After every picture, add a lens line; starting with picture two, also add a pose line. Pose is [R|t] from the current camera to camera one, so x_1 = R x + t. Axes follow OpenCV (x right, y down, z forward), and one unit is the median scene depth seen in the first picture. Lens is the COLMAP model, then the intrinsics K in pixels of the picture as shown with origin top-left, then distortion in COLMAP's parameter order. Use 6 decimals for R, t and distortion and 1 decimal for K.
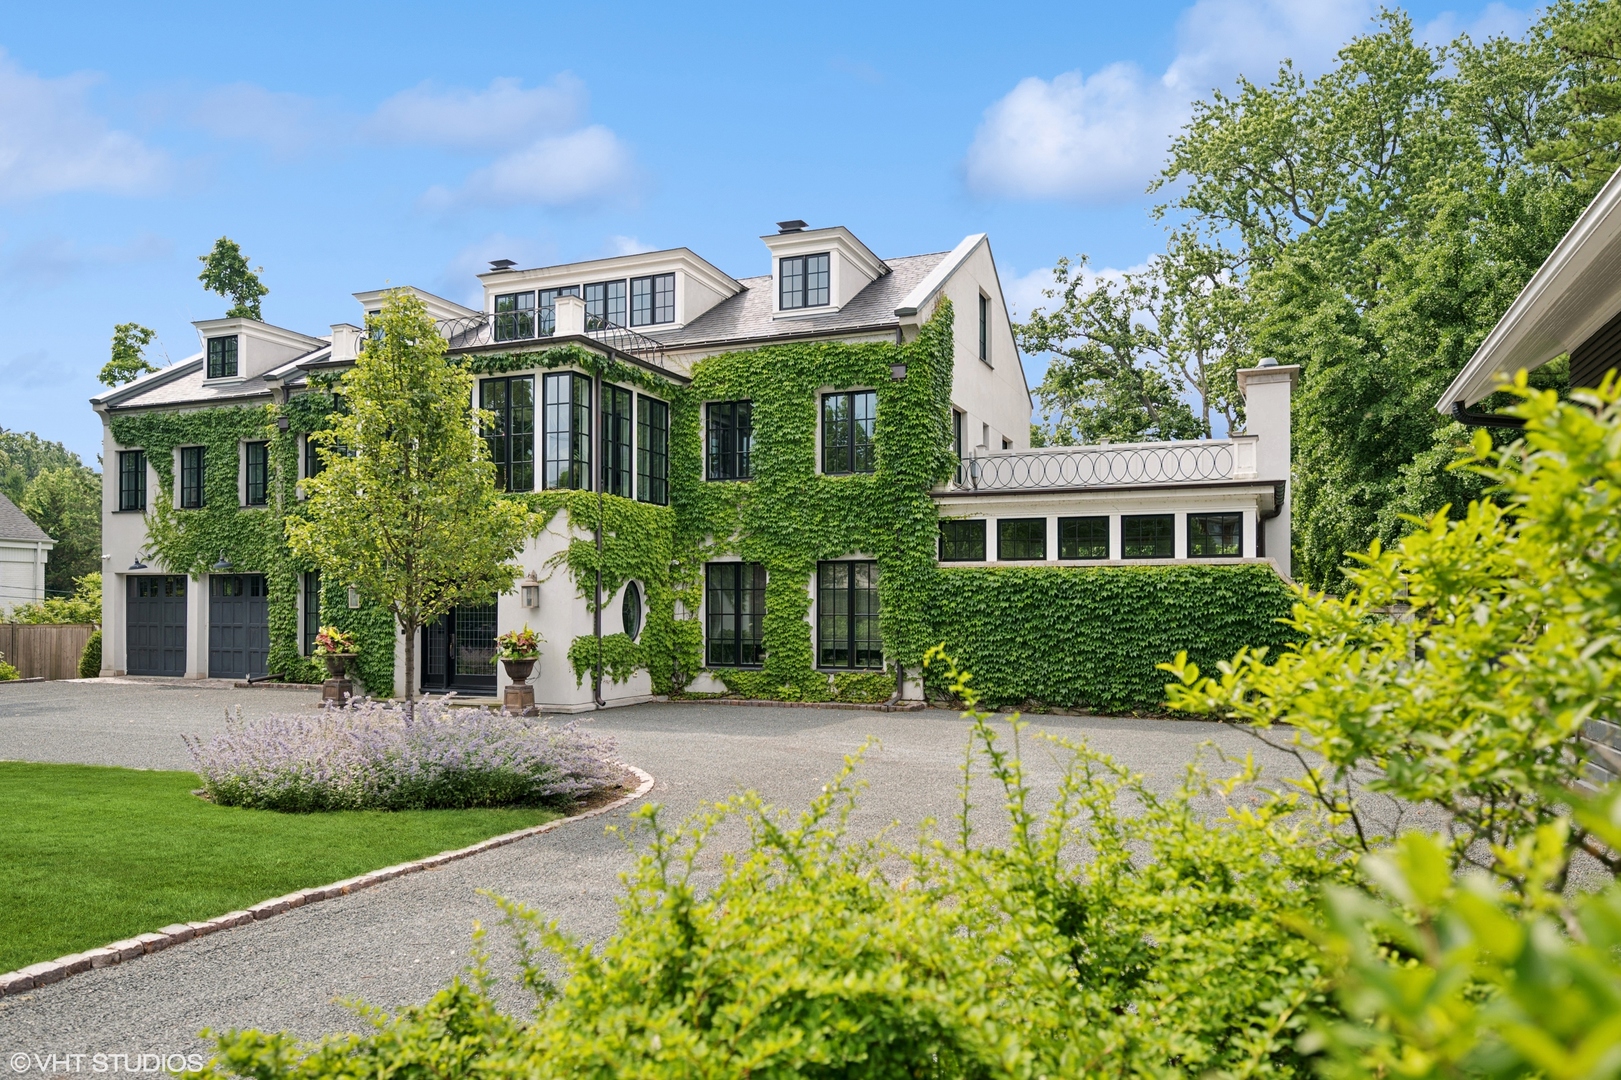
lens RADIAL K [[1124.0, 0, 805.5], [0, 1124.0, 606.4], [0, 0, 1]] dist [-0.009135, 0.003563]
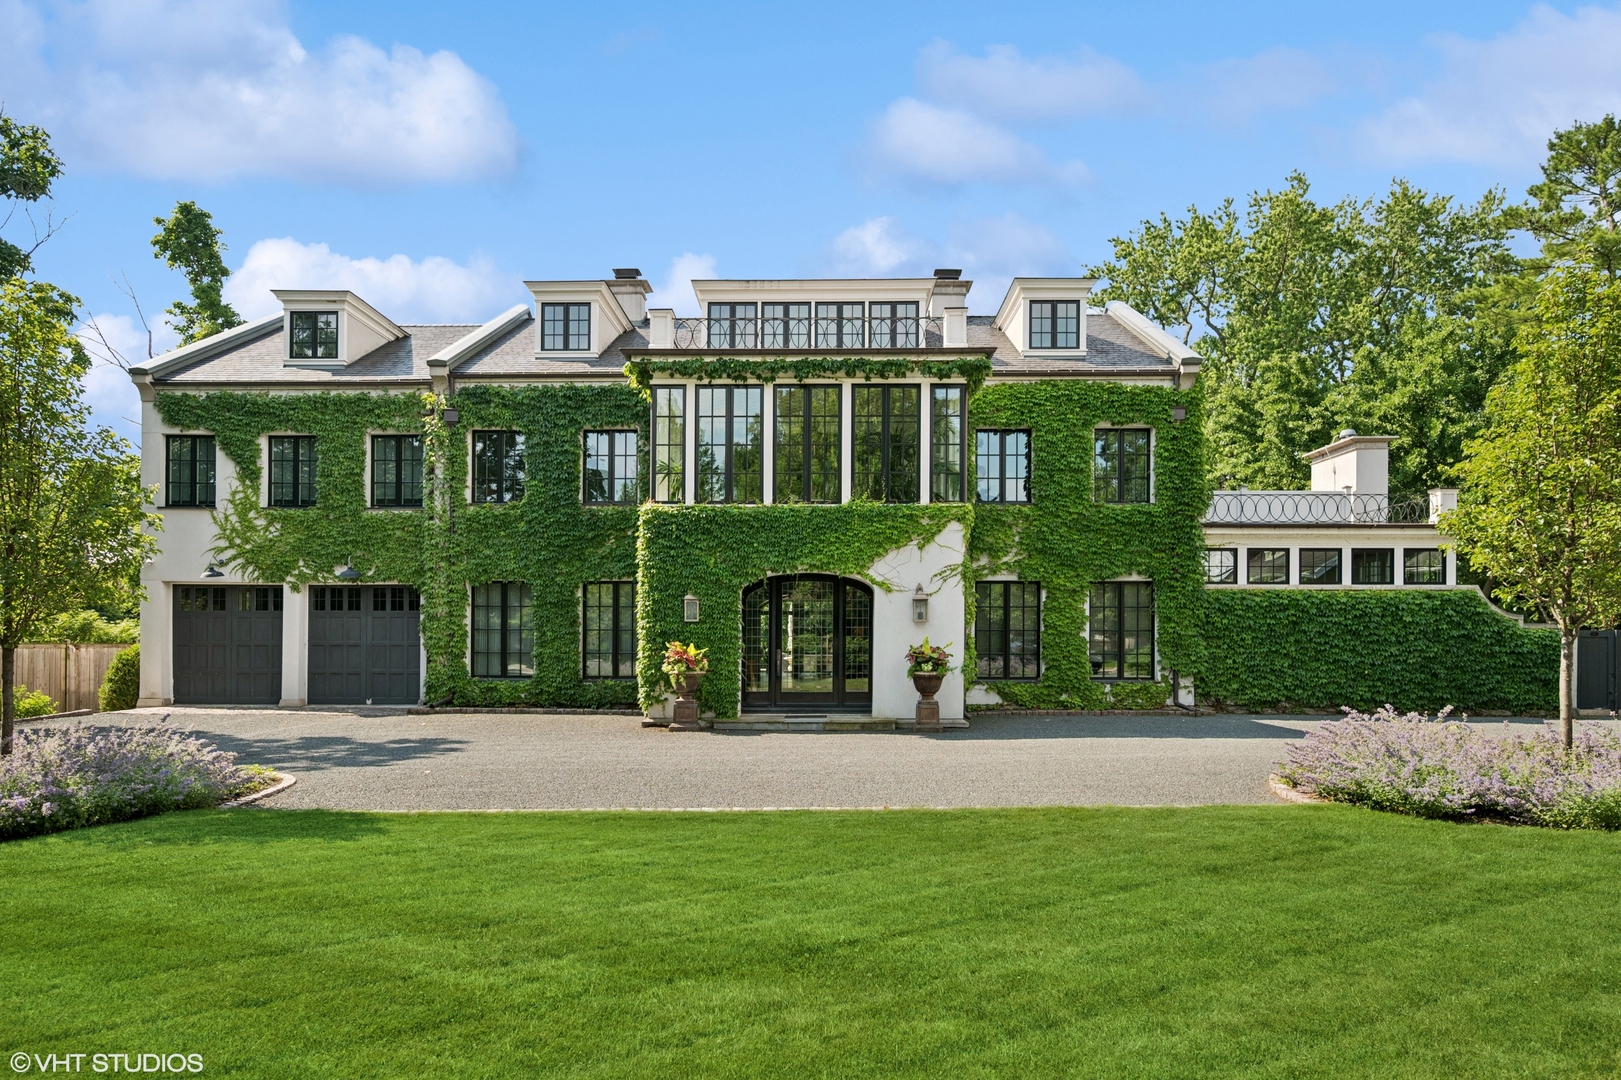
lens RADIAL K [[960.0, 0, 833.0], [0, 960.0, 628.9], [0, 0, 1]] dist [-0.018636, 0.001417]
pose [[0.930063, 0.002654, 0.367391, -0.490312], [-0.001589, 0.999994, -0.003201, 0.008205], [-0.367397, 0.002393, 0.930061, 0.196421]]
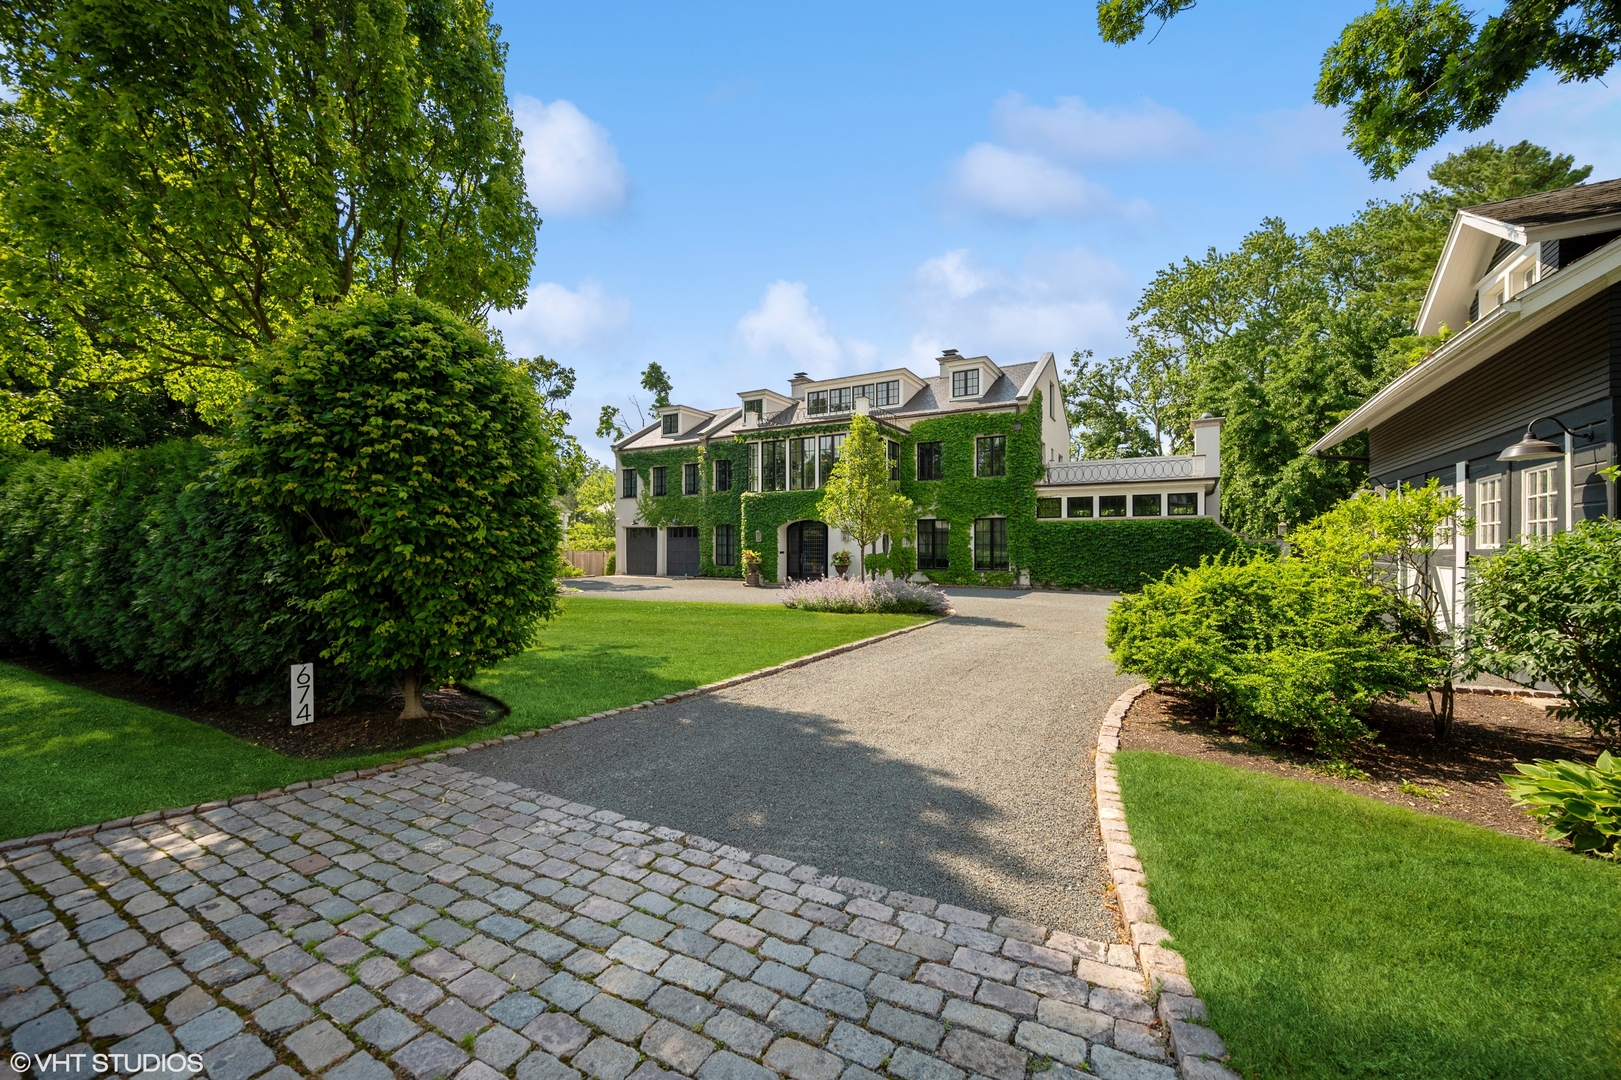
lens RADIAL K [[638.2, 0, 807.5], [0, 638.2, 548.0], [0, 0, 1]] dist [-0.003727, -0.001436]
pose [[0.990275, -0.001471, -0.139114, -0.114312], [0.002295, 0.999981, 0.005764, 0.005905], [0.139103, -0.006027, 0.990260, -0.184204]]
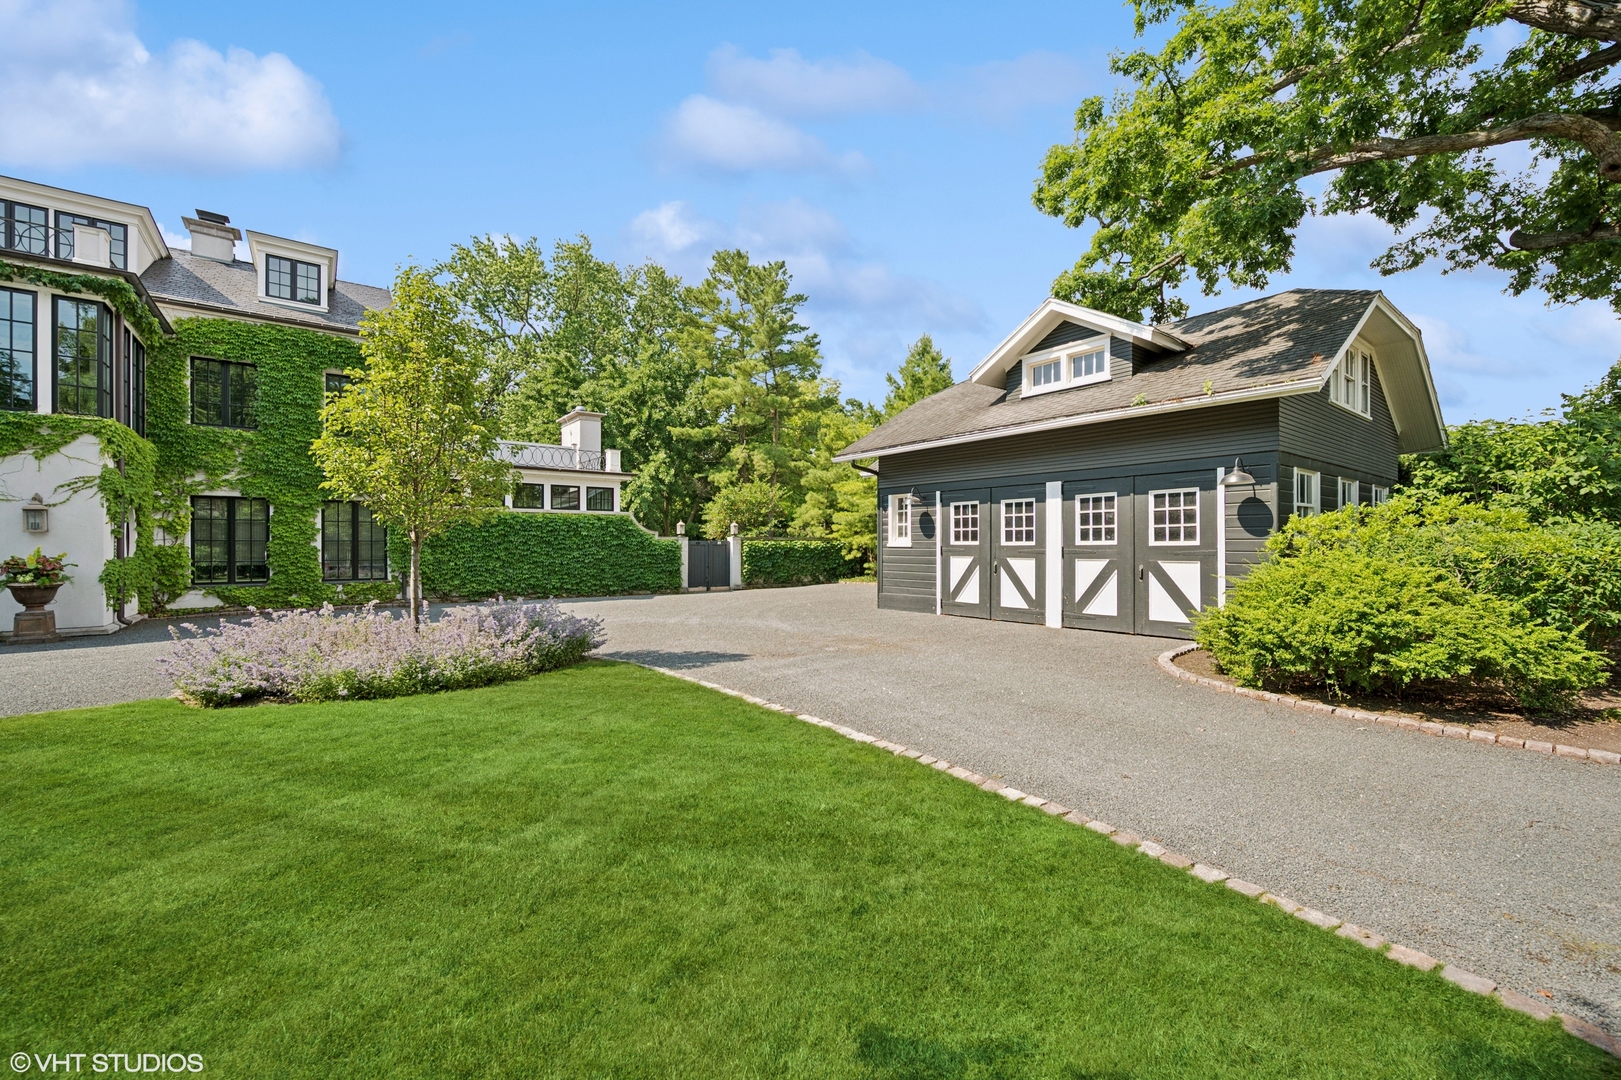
lens RADIAL K [[638.2, 0, 813.9], [0, 638.2, 546.8], [0, 0, 1]] dist [-0.003727, -0.001436]
pose [[0.494321, -0.005628, 0.869261, -0.307243], [-0.001307, 0.999973, 0.007217, 0.007582], [-0.869278, -0.004704, 0.494301, 0.114093]]
